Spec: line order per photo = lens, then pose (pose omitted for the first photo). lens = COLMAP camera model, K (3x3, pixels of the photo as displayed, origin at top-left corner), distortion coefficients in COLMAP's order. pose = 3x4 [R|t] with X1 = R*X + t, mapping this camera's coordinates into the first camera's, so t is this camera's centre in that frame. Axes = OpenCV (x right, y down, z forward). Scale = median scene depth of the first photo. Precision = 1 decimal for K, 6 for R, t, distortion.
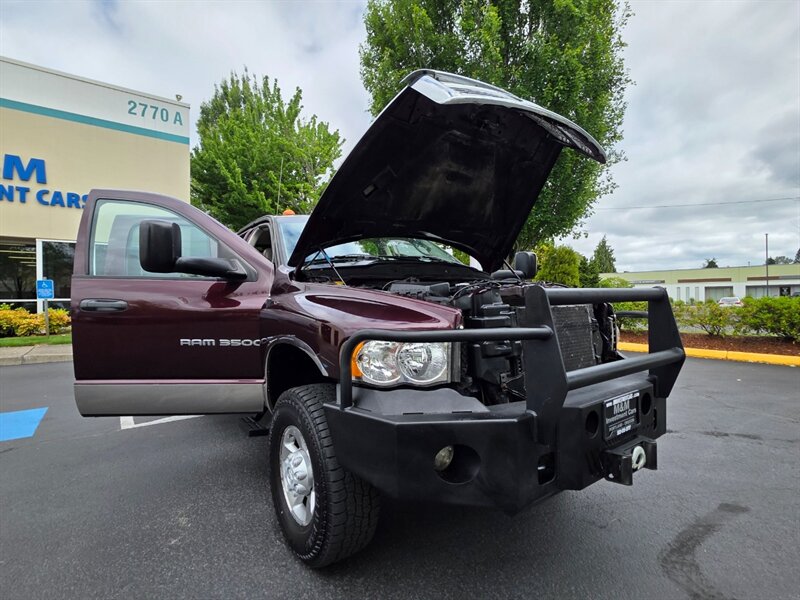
lens RADIAL K [[393.2, 0, 398.1], [0, 393.2, 299.5], [0, 0, 1]] dist [0.000114, 0.001353]
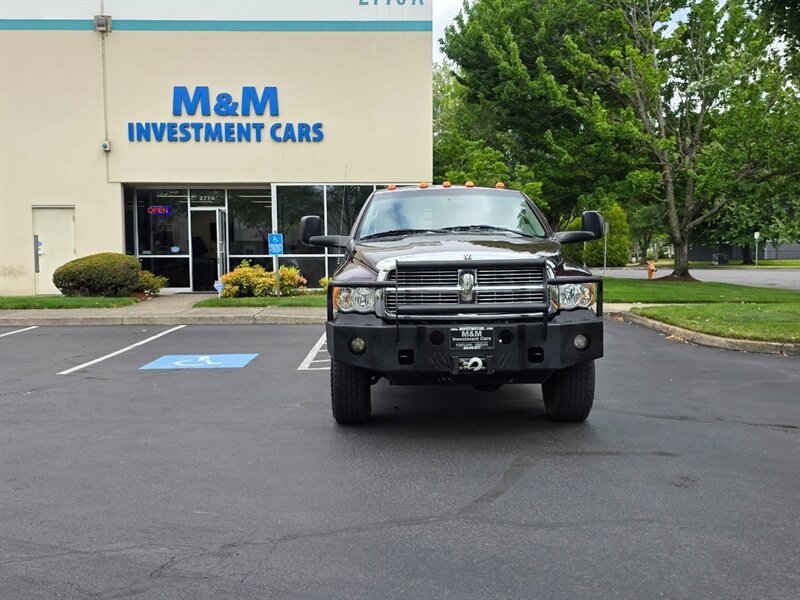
lens RADIAL K [[794.3, 0, 398.3], [0, 794.3, 302.9], [0, 0, 1]] dist [0.057552, 0.000000]
pose [[0.815911, 0.037126, -0.576984, 0.307582], [0.001020, 0.997842, 0.065648, -0.009310], [0.578177, -0.054152, 0.814113, -0.254396]]
